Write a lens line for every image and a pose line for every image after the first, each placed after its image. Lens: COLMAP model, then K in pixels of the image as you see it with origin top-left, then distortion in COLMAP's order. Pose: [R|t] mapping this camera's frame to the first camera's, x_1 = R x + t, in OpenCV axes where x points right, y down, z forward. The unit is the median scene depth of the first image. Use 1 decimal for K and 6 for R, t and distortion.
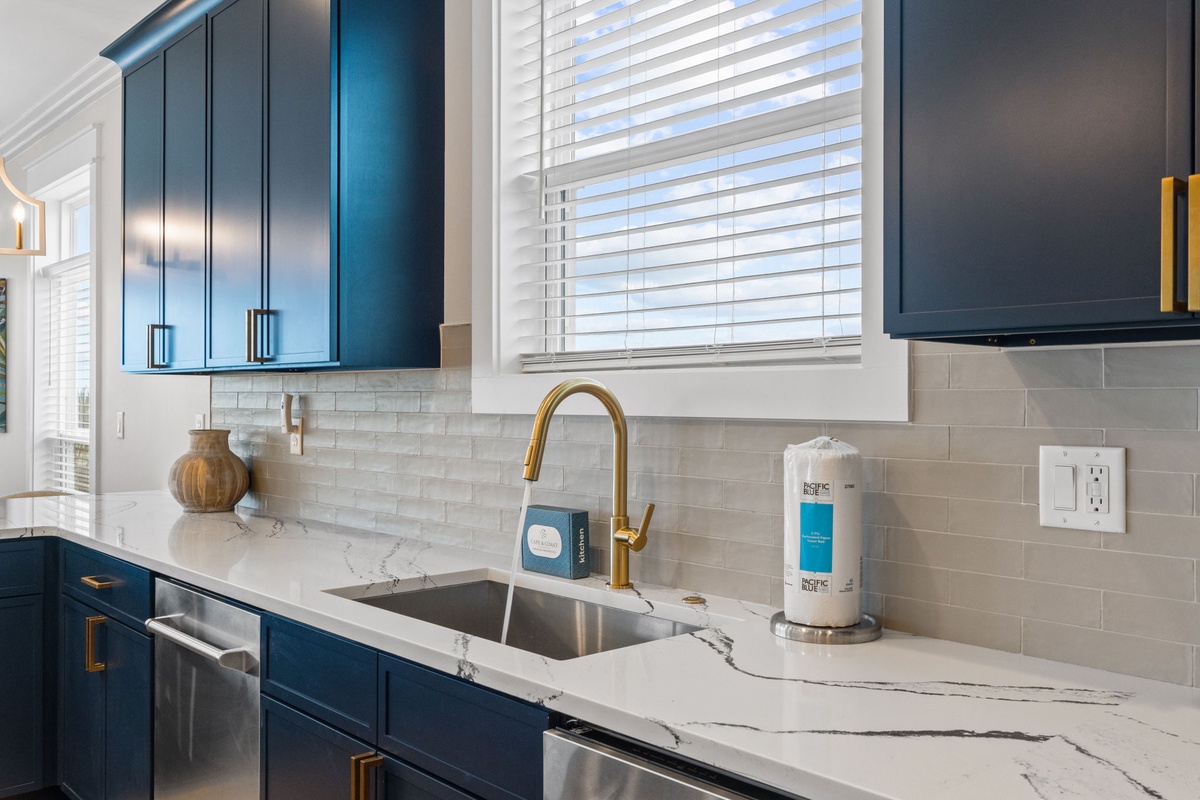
lens RADIAL K [[1035.0, 0, 600.4], [0, 1035.0, 405.5], [0, 0, 1]] dist [0.007456, 0.002004]
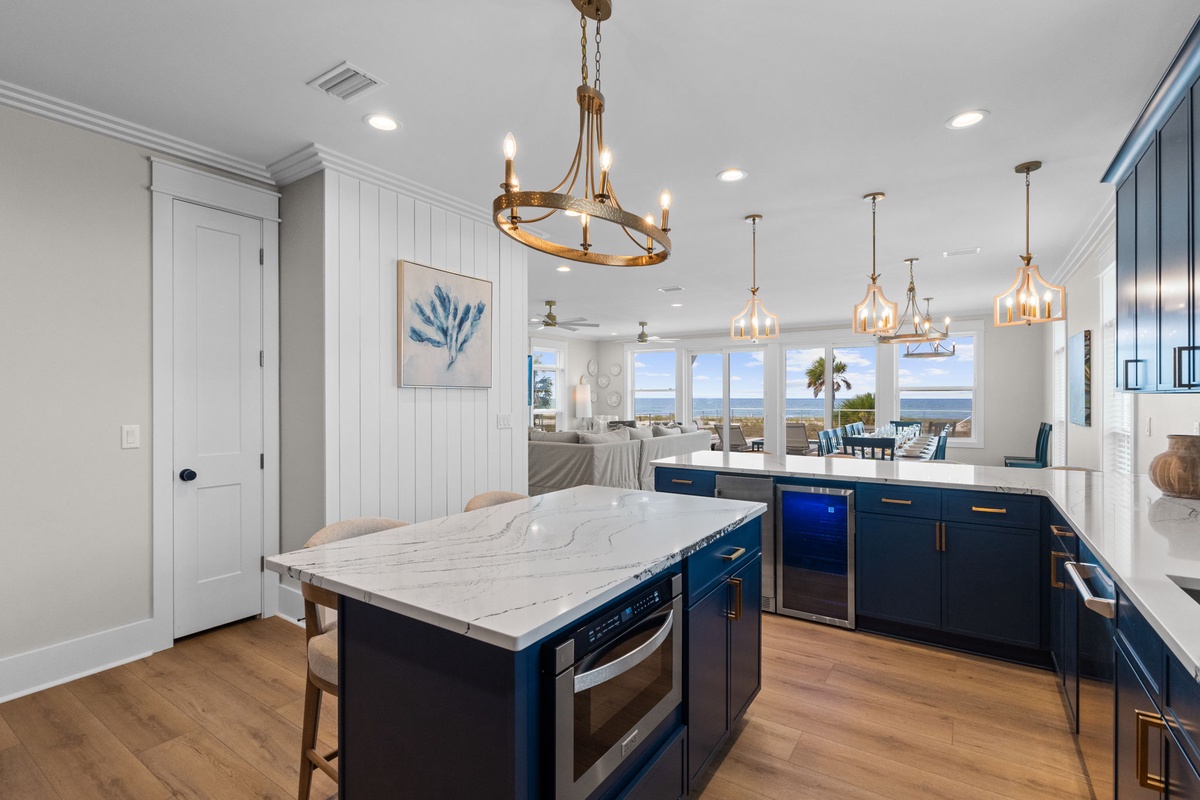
lens RADIAL K [[558.4, 0, 595.7], [0, 558.4, 400.2], [0, 0, 1]] dist [0.000800, -0.000147]
pose [[0.241829, -0.001224, -0.970318, 0.138826], [-0.003742, 0.999991, -0.002194, -0.018137], [0.970312, 0.004162, 0.241822, 0.102018]]
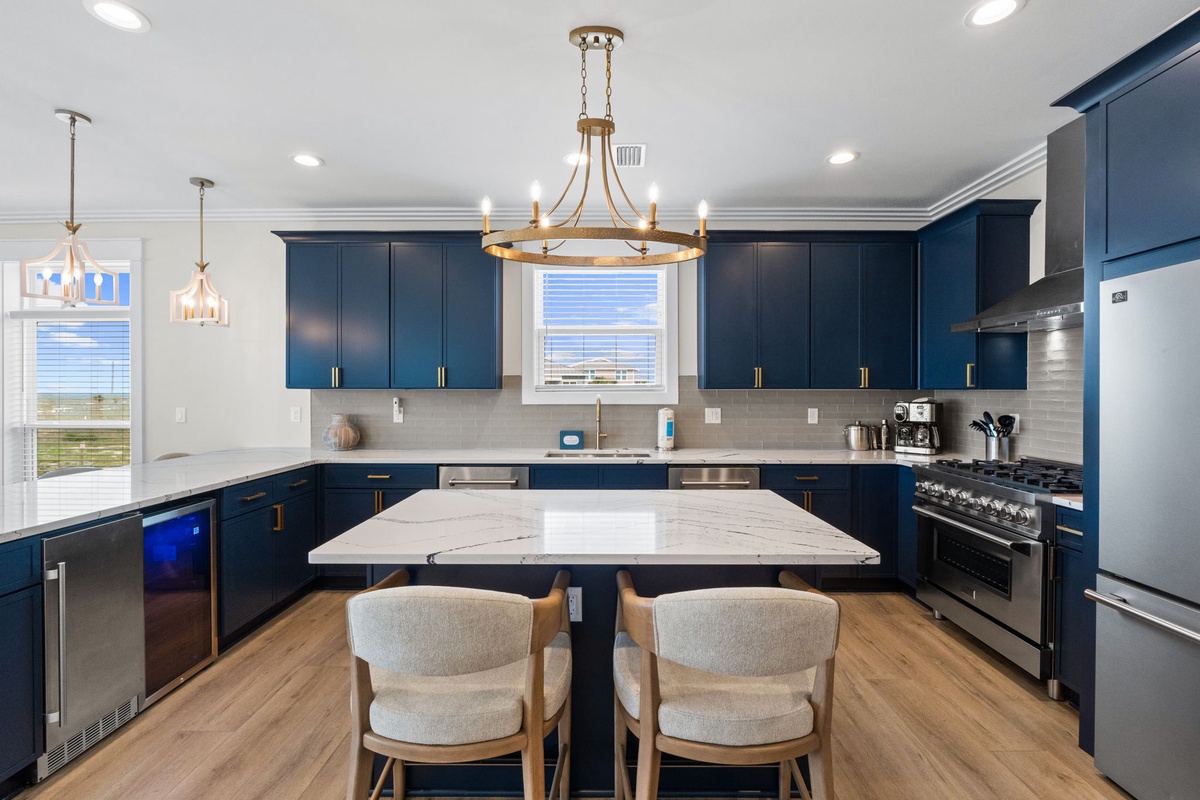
lens RADIAL K [[516.7, 0, 598.3], [0, 516.7, 393.5], [0, 0, 1]] dist [-0.000299, -0.000089]
pose [[0.673826, -0.005287, 0.738871, -0.880073], [0.006444, 0.999978, 0.001279, -0.020294], [-0.738862, 0.003900, 0.673846, -0.174929]]
